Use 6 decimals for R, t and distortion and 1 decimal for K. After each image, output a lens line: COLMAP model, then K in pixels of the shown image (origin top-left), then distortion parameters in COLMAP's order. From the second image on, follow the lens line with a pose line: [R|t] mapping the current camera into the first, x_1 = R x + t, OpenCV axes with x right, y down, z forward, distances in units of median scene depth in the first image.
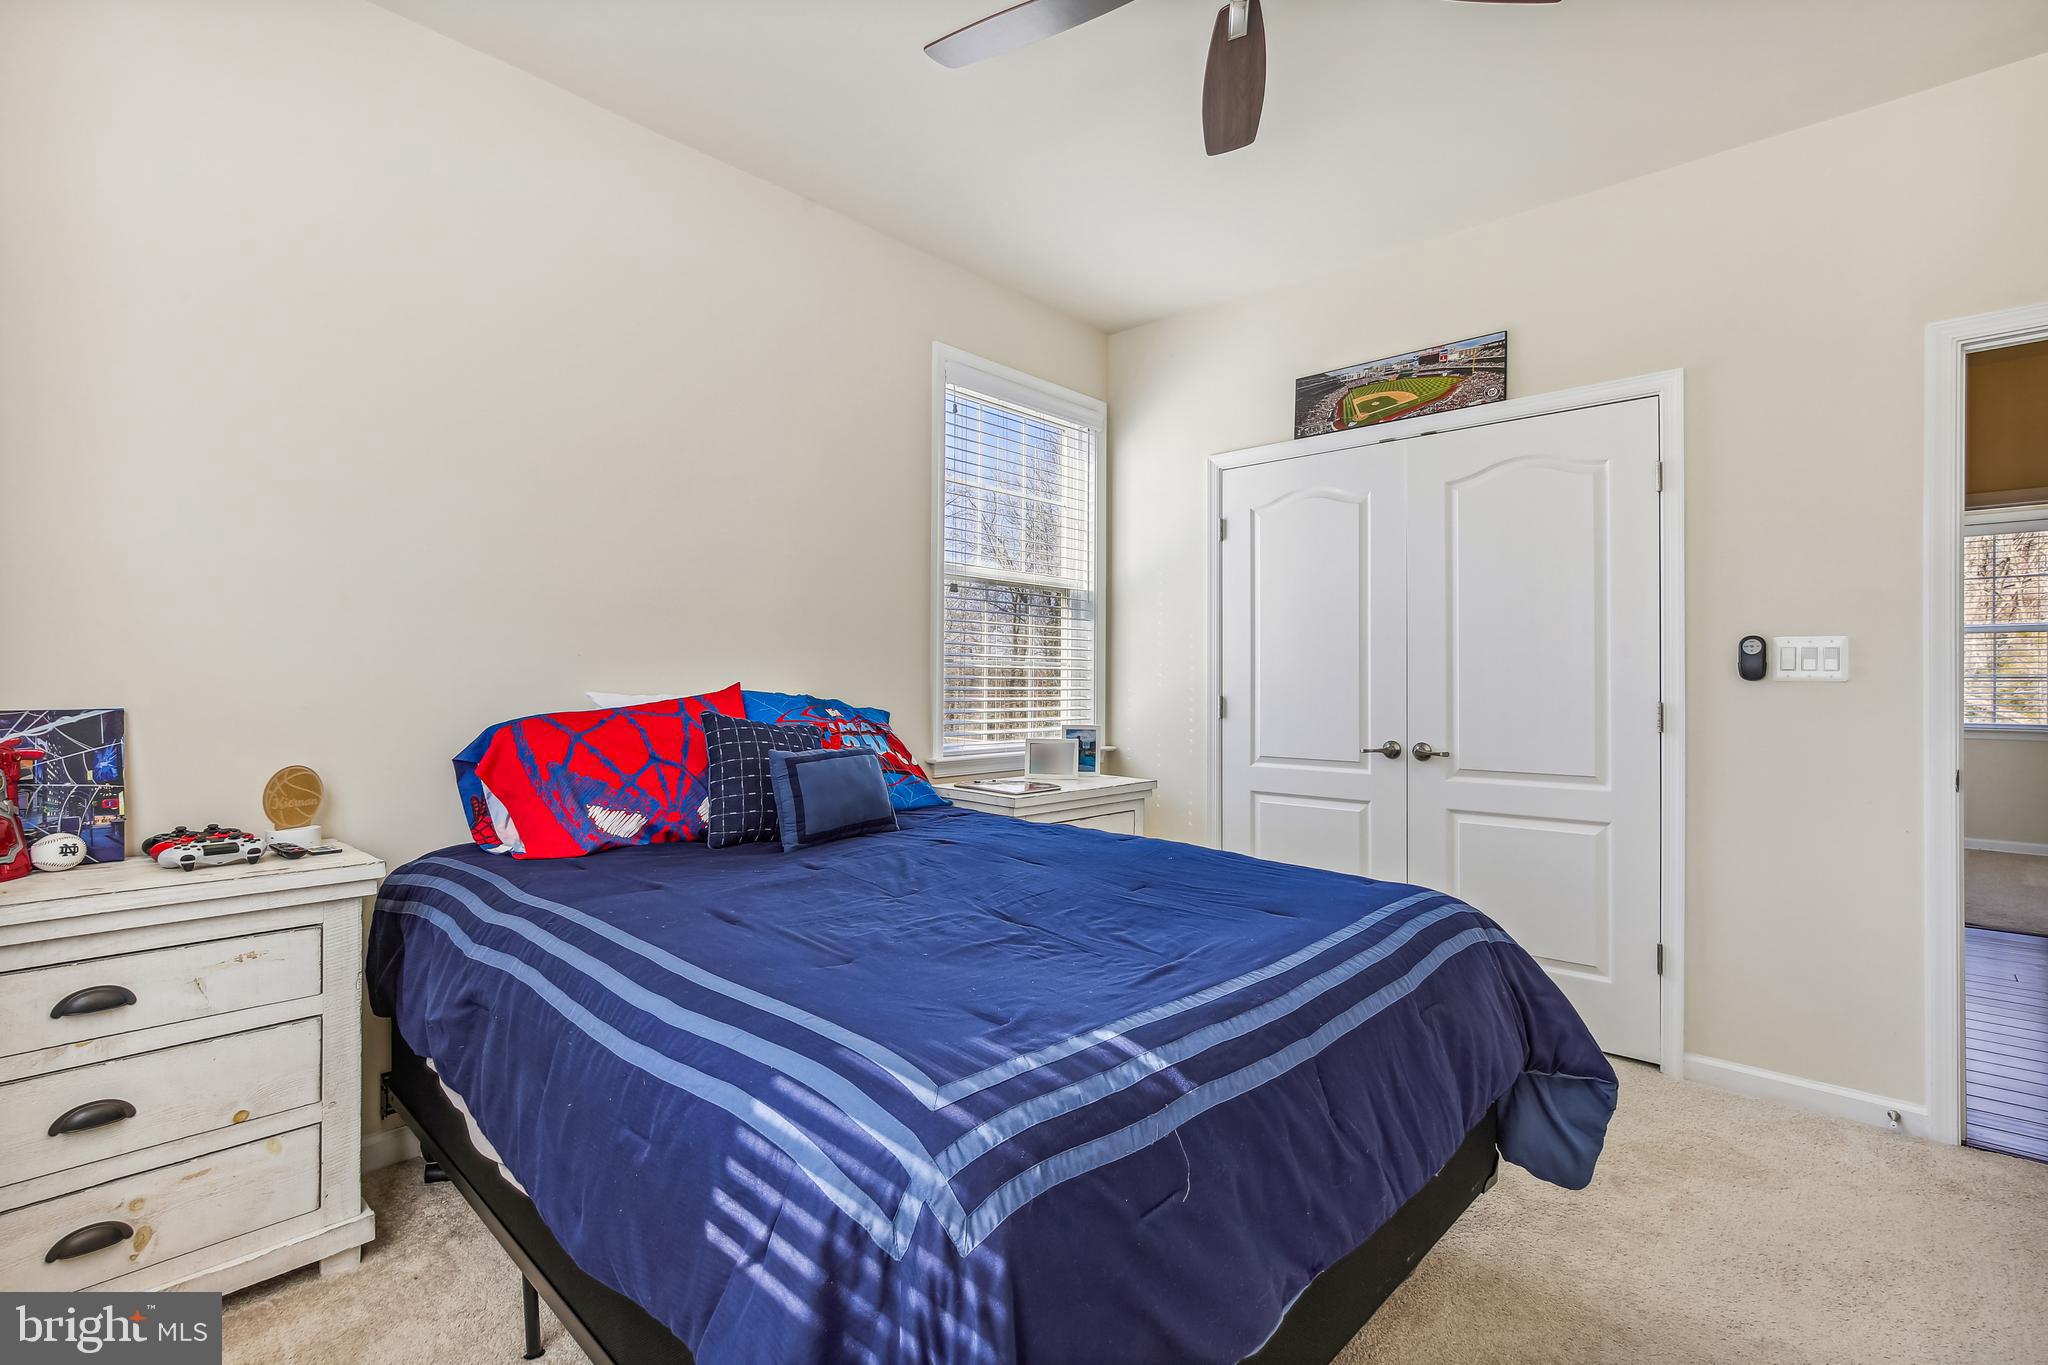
lens RADIAL K [[946.8, 0, 1025.2], [0, 946.8, 682.0], [0, 0, 1]] dist [-0.018040, 0.001302]
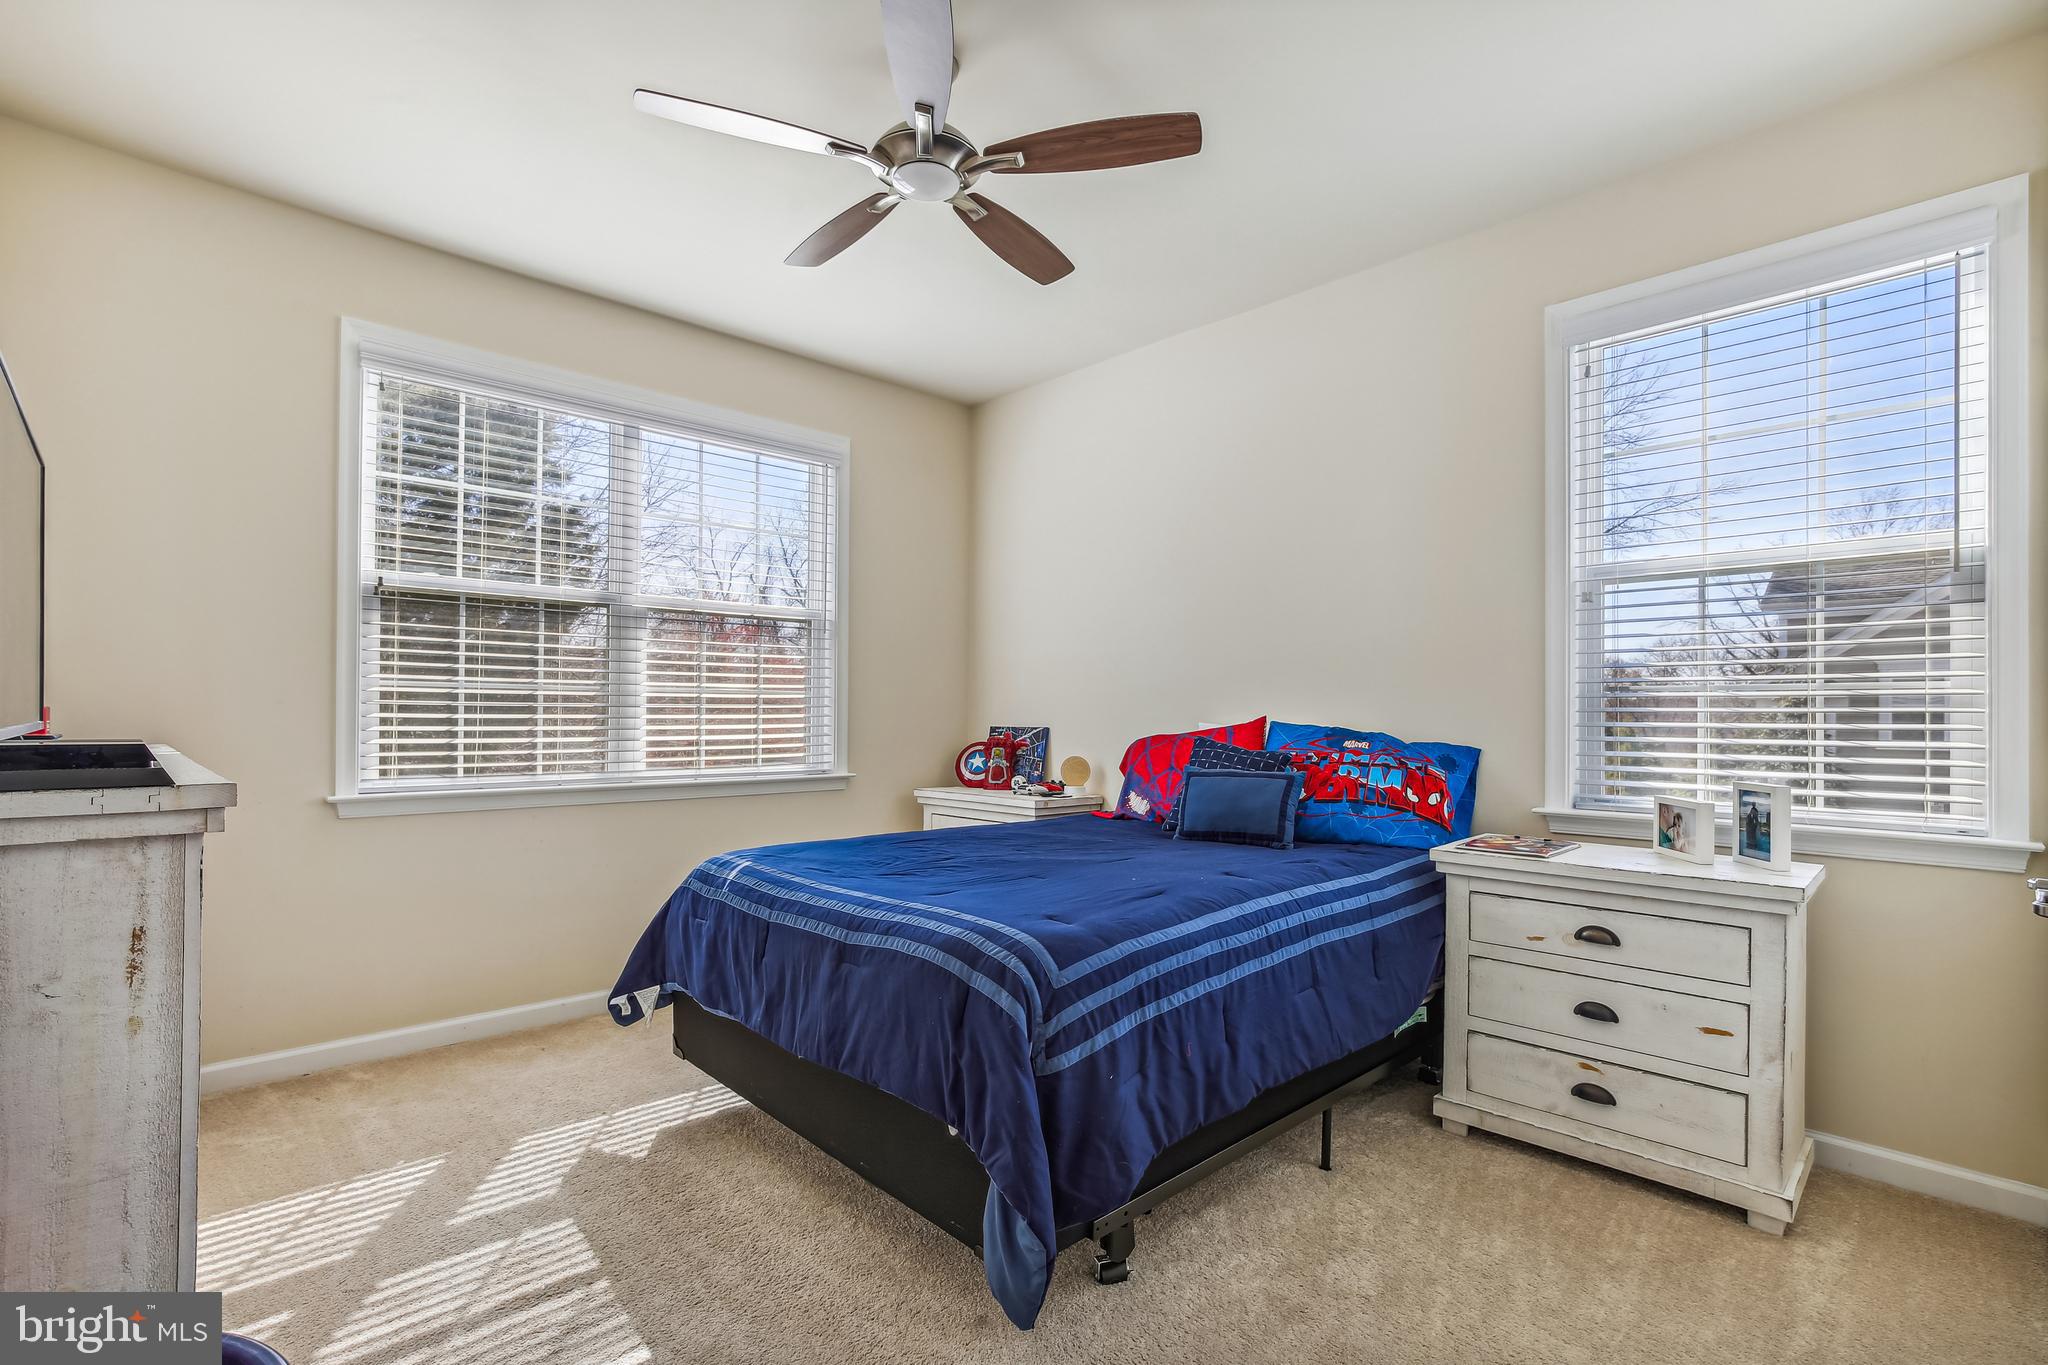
lens RADIAL K [[946.8, 0, 999.8], [0, 946.8, 714.1], [0, 0, 1]] dist [-0.018040, 0.001302]
pose [[-0.077392, 0.000464, -0.997001, 0.900509], [-0.001051, 0.999999, 0.000547, -0.002670], [0.997000, 0.001090, -0.077391, 0.687751]]
